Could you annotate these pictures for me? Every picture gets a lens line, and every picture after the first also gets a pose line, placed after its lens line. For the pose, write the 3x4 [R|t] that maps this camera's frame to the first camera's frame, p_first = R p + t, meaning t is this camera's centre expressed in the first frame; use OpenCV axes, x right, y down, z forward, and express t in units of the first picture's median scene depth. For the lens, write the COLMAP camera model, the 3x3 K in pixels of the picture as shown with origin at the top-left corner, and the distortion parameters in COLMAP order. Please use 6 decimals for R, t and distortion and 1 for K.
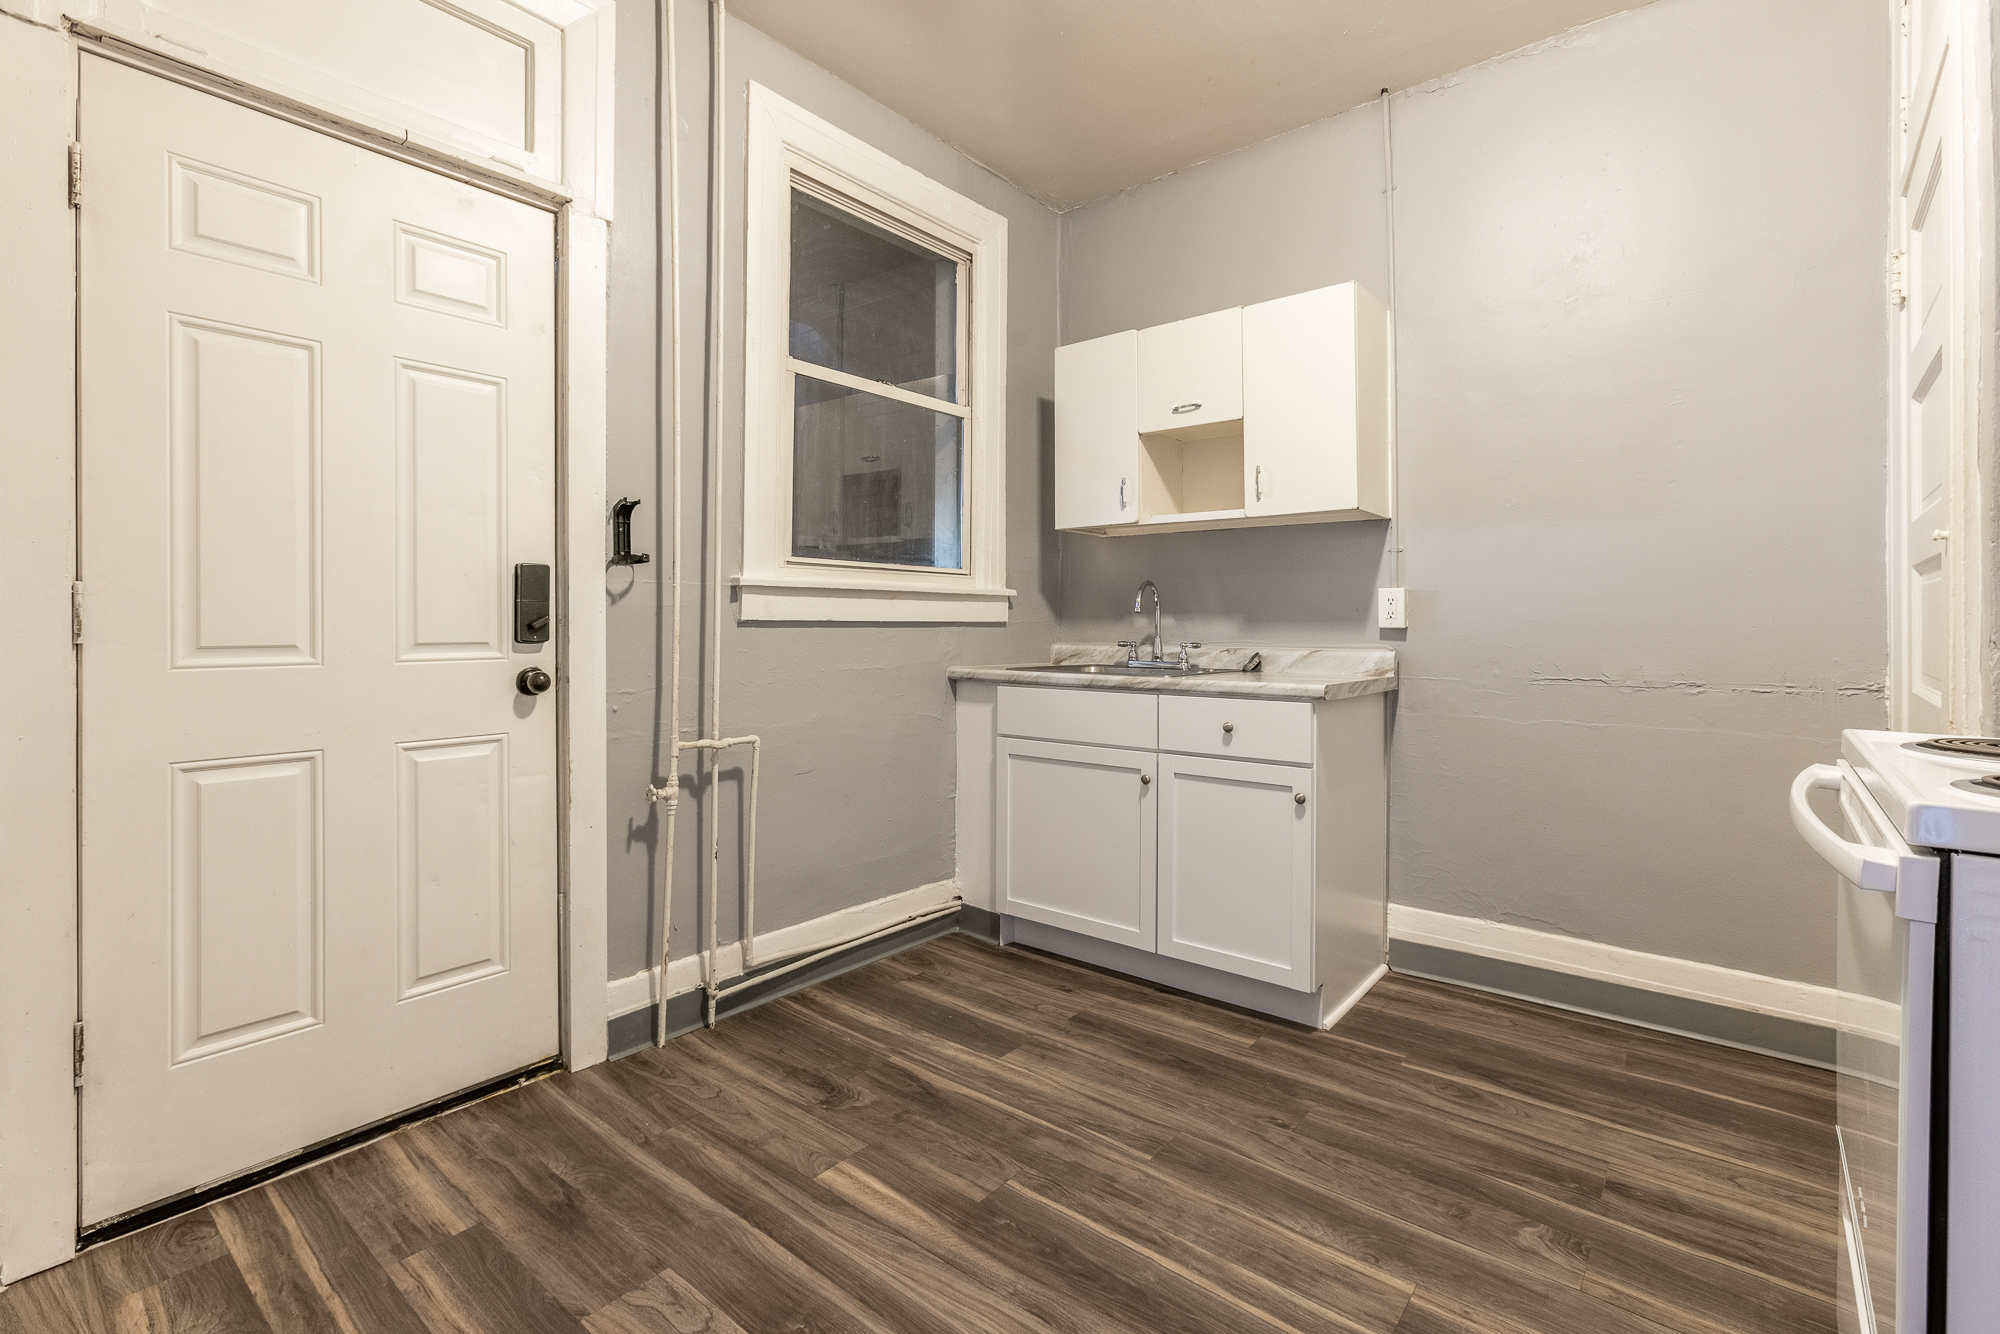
lens RADIAL K [[893.9, 0, 993.8], [0, 893.9, 626.7], [0, 0, 1]] dist [-0.015439, 0.004958]
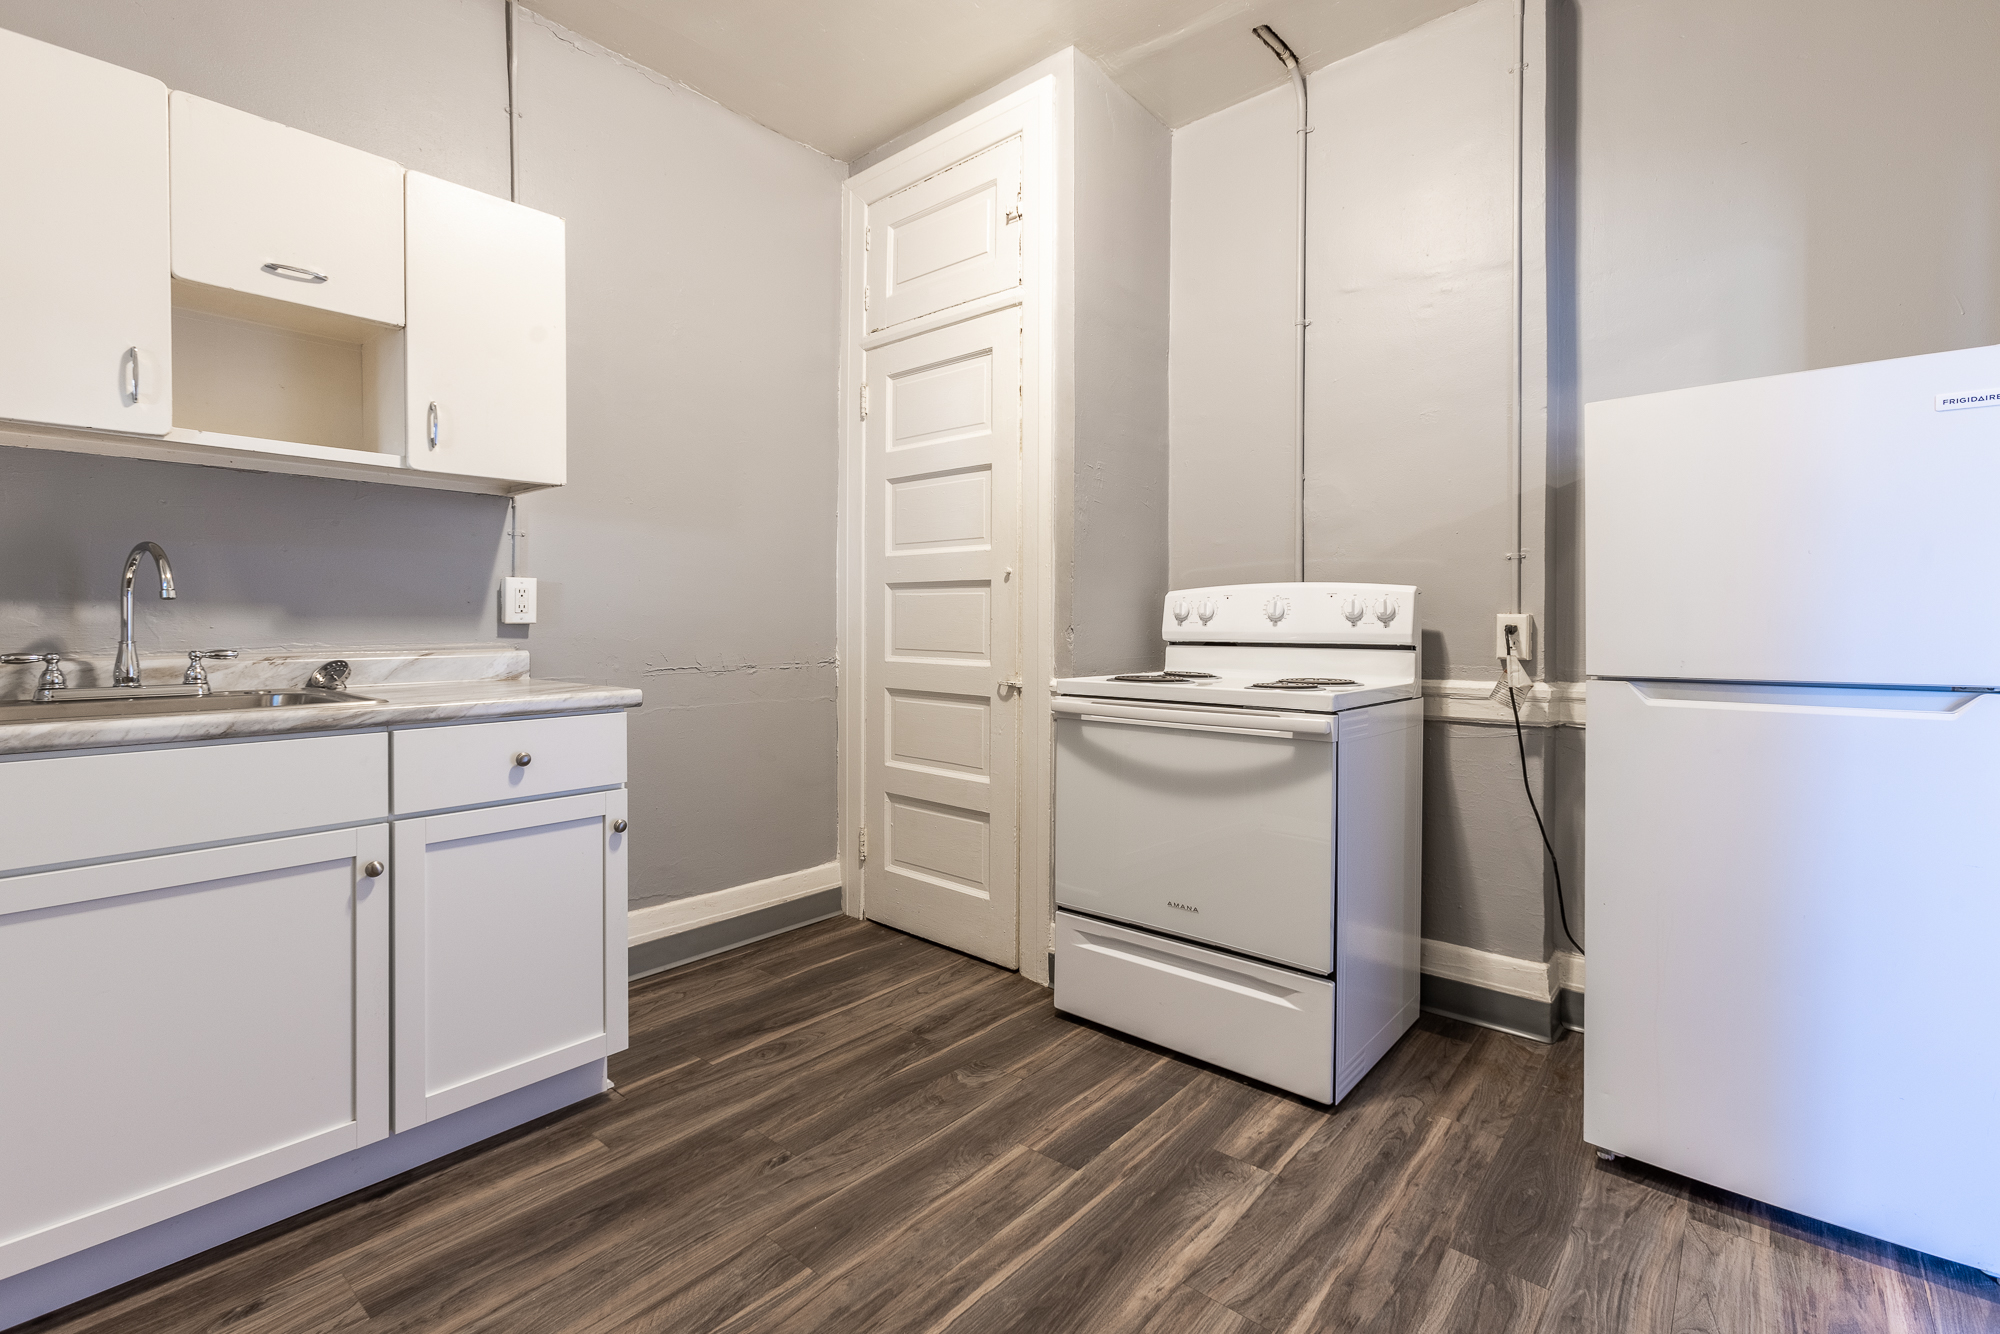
lens RADIAL K [[893.9, 0, 986.0], [0, 893.9, 626.6], [0, 0, 1]] dist [-0.015439, 0.004958]
pose [[0.033586, -0.009977, 0.999386, -0.529576], [0.002151, 0.999949, 0.009910, -0.004166], [-0.999434, 0.001816, 0.033605, 0.676823]]
